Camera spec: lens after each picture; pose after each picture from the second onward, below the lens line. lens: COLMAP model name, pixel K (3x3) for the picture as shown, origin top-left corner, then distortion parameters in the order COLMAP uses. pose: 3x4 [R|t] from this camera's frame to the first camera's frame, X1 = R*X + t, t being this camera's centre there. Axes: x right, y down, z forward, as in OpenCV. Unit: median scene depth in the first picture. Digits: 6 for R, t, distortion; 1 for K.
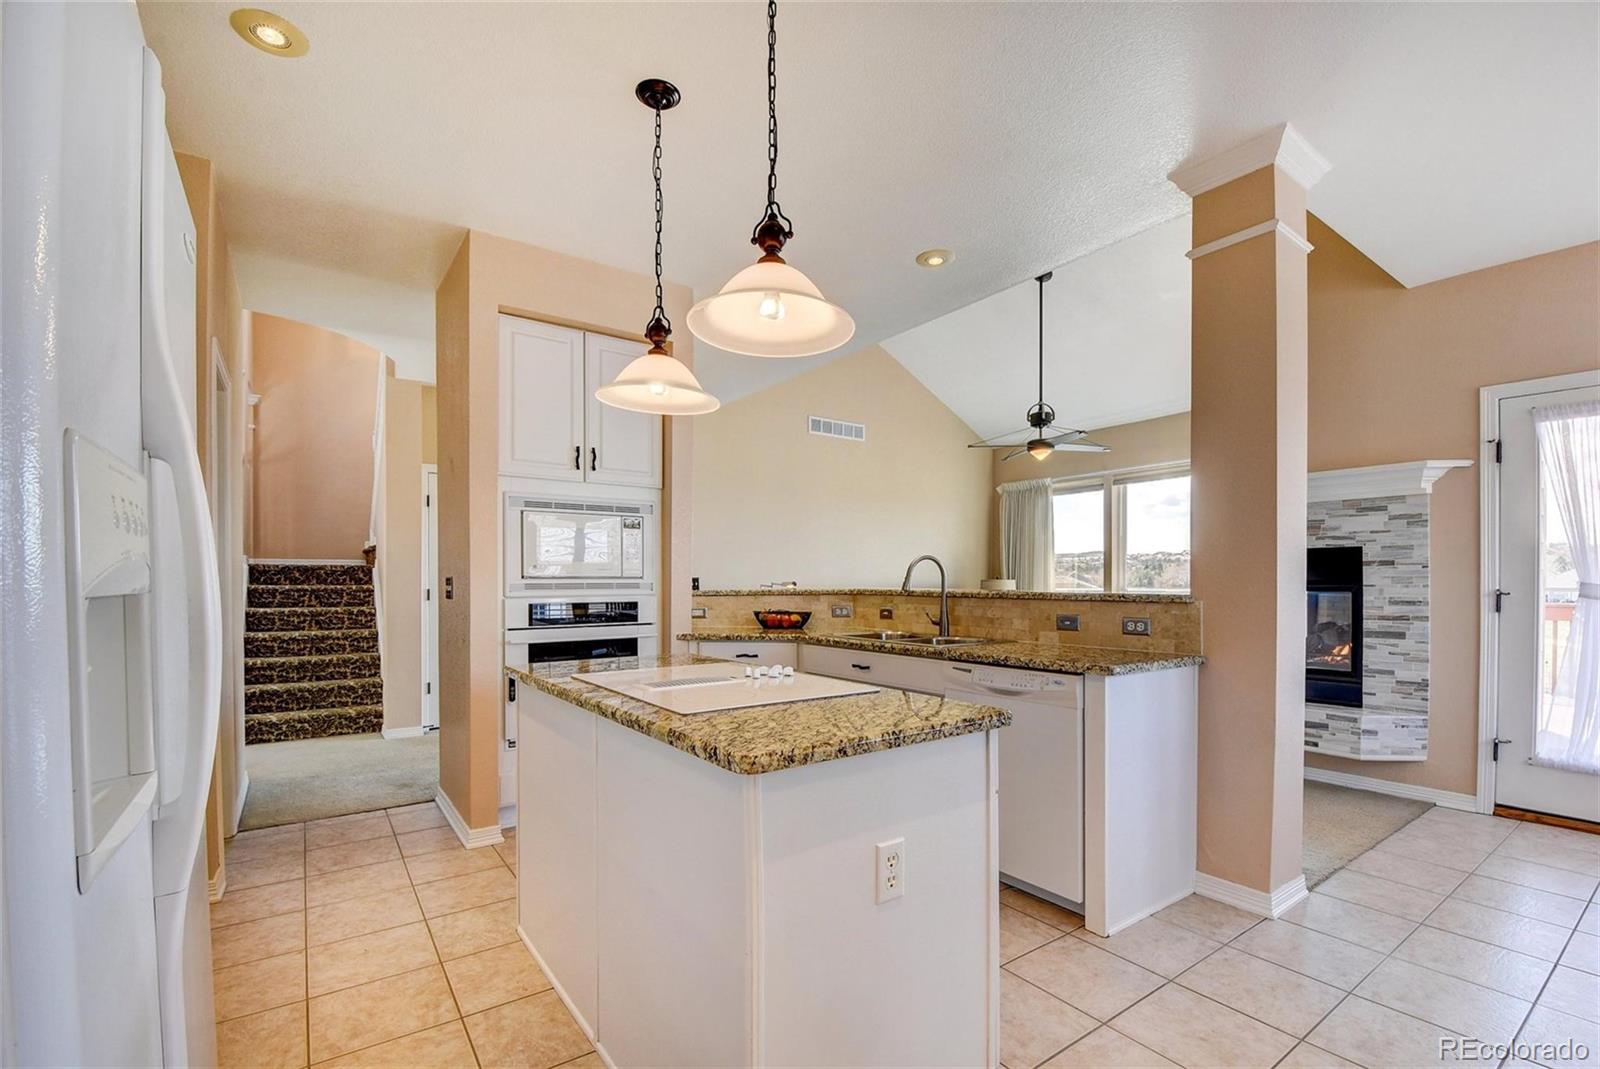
lens RADIAL K [[708.8, 0, 819.9], [0, 708.8, 577.2], [0, 0, 1]] dist [-0.021307, -0.003813]
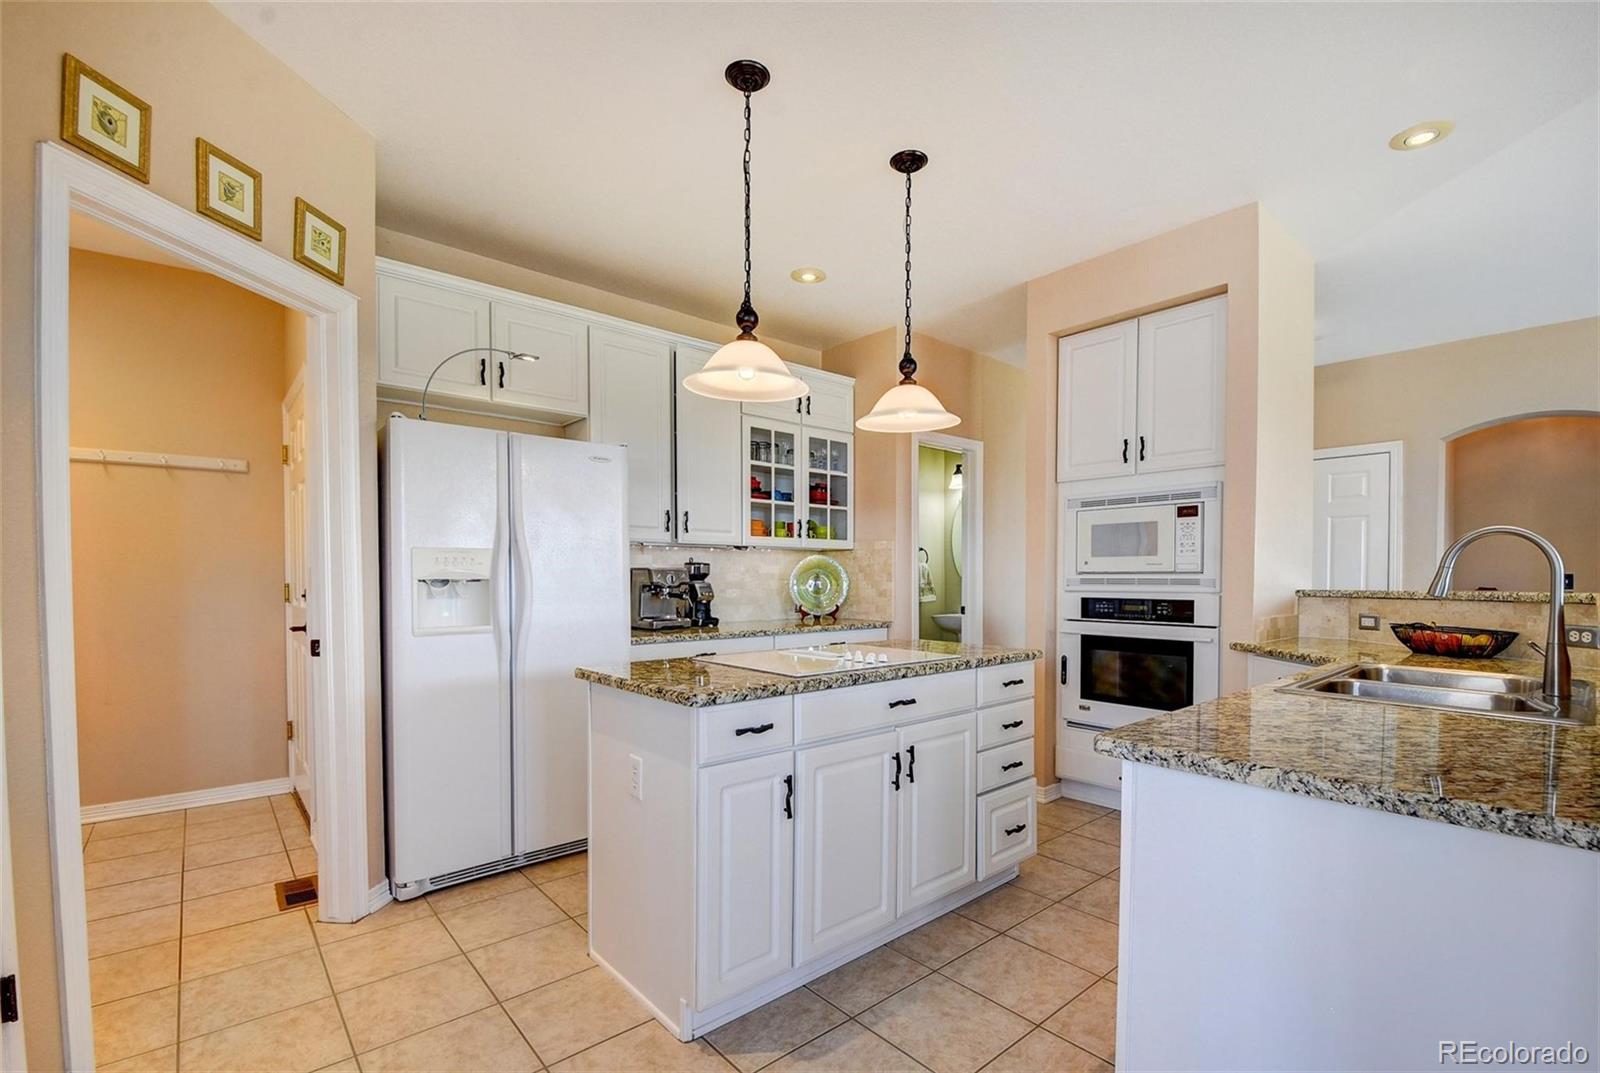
lens RADIAL K [[708.8, 0, 808.1], [0, 708.8, 582.8], [0, 0, 1]] dist [-0.021307, -0.003813]
pose [[0.081175, 0.011917, -0.996629, 0.579382], [0.003196, 0.999920, 0.012217, 0.000903], [0.996695, -0.004177, 0.081131, 0.460269]]
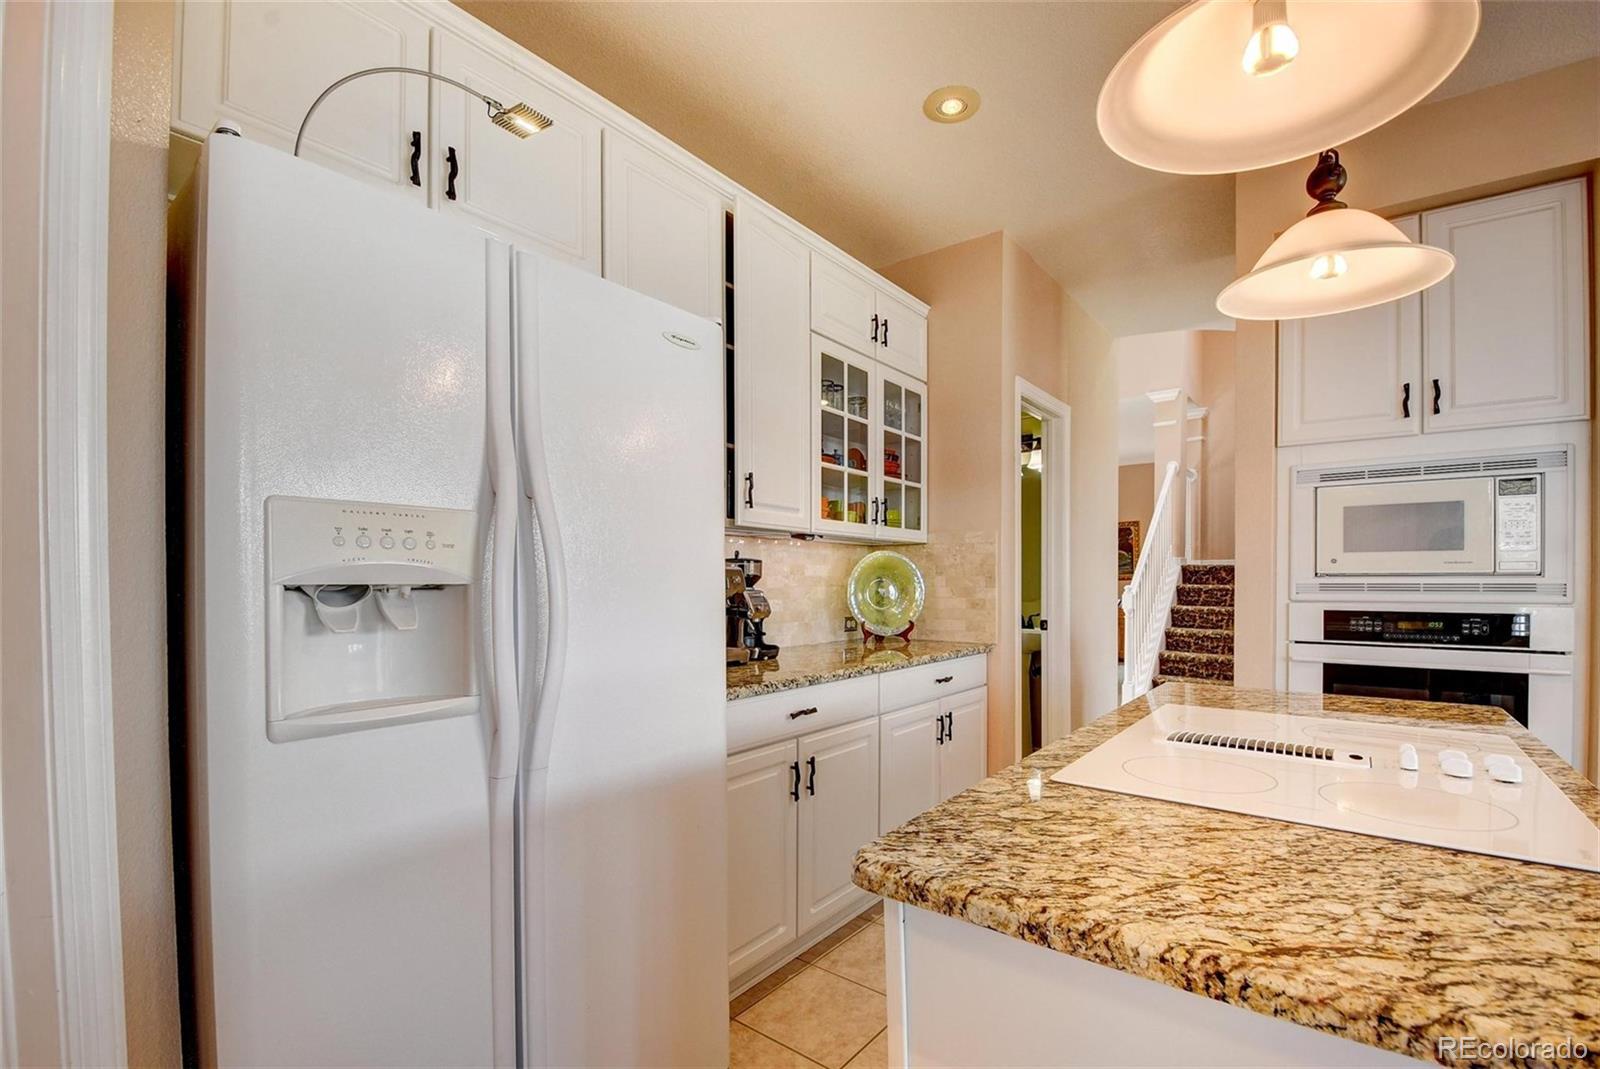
lens RADIAL K [[708.8, 0, 810.9], [0, 708.8, 593.0], [0, 0, 1]] dist [-0.021307, -0.003813]
pose [[0.256817, 0.018042, -0.966292, 0.156877], [0.002820, 0.999807, 0.019417, 0.002876], [0.966456, -0.007711, 0.256717, 0.256720]]
